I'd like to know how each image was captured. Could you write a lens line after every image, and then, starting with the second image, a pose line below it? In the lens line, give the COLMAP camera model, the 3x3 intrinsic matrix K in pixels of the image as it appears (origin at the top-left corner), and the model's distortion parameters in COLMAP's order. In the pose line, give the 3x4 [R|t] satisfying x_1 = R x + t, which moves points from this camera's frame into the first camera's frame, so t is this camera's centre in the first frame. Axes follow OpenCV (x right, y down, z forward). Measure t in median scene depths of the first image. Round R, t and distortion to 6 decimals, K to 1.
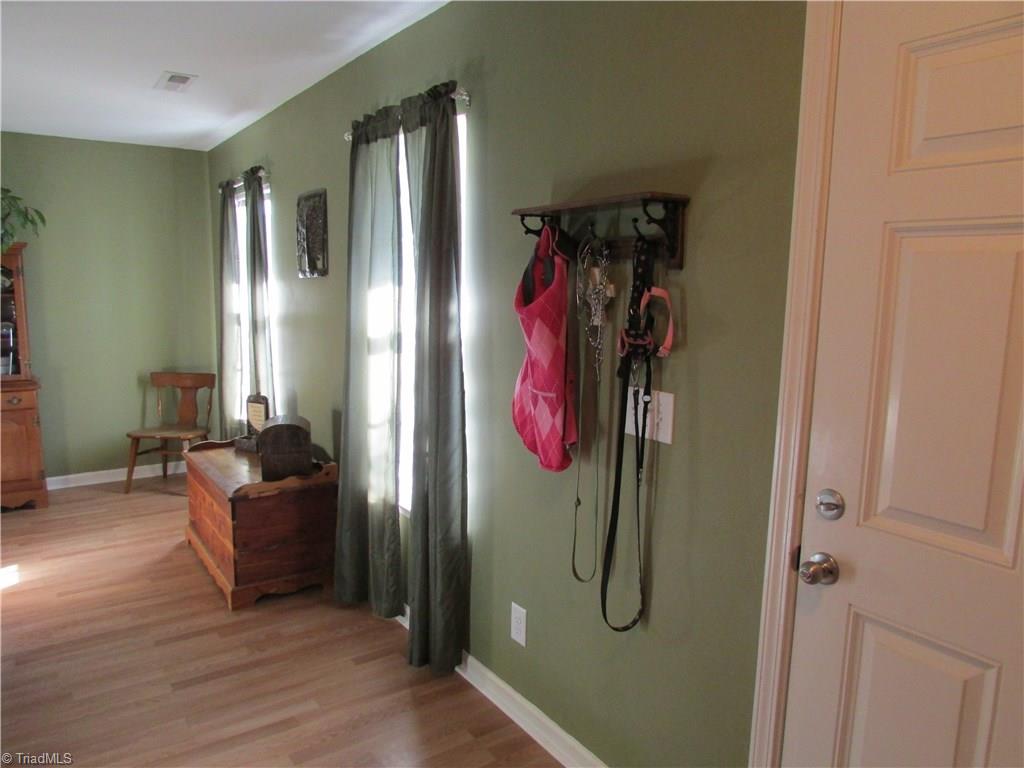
lens RADIAL K [[736.6, 0, 509.3], [0, 736.6, 383.2], [0, 0, 1]] dist [-0.017690, 0.002118]
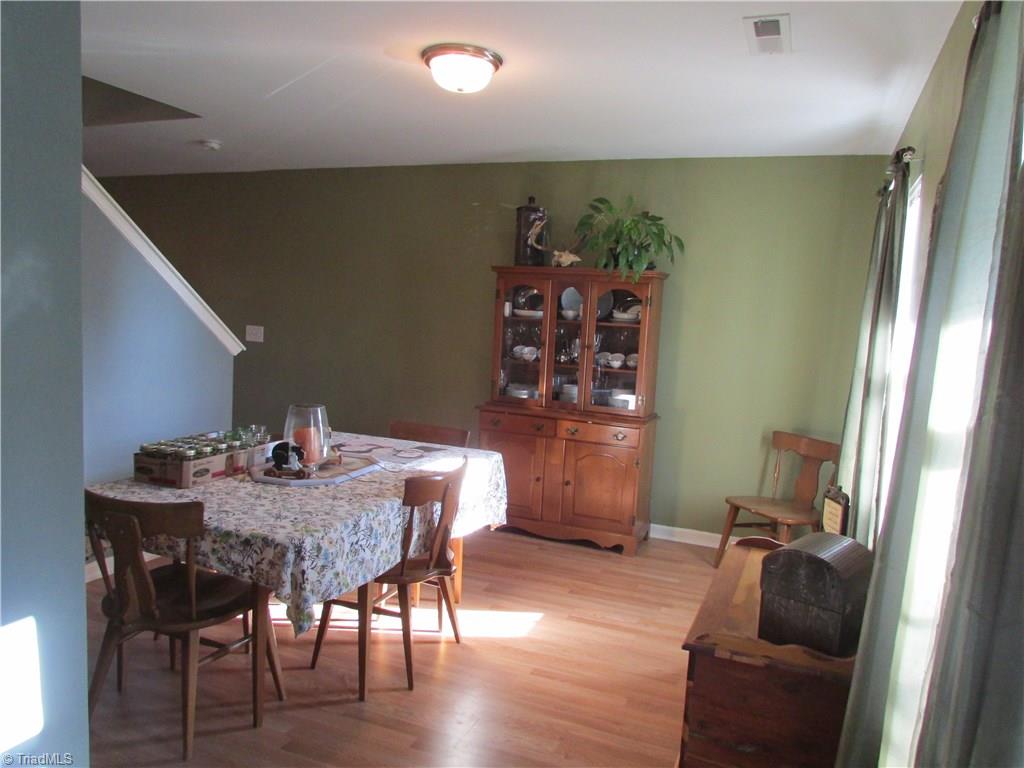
lens RADIAL K [[736.6, 0, 518.2], [0, 736.6, 378.9], [0, 0, 1]] dist [-0.017690, 0.002118]
pose [[0.559402, 0.105571, -0.822146, 0.023658], [-0.175603, 0.984437, 0.006927, -0.033445], [0.810082, 0.140497, 0.569235, 0.357750]]
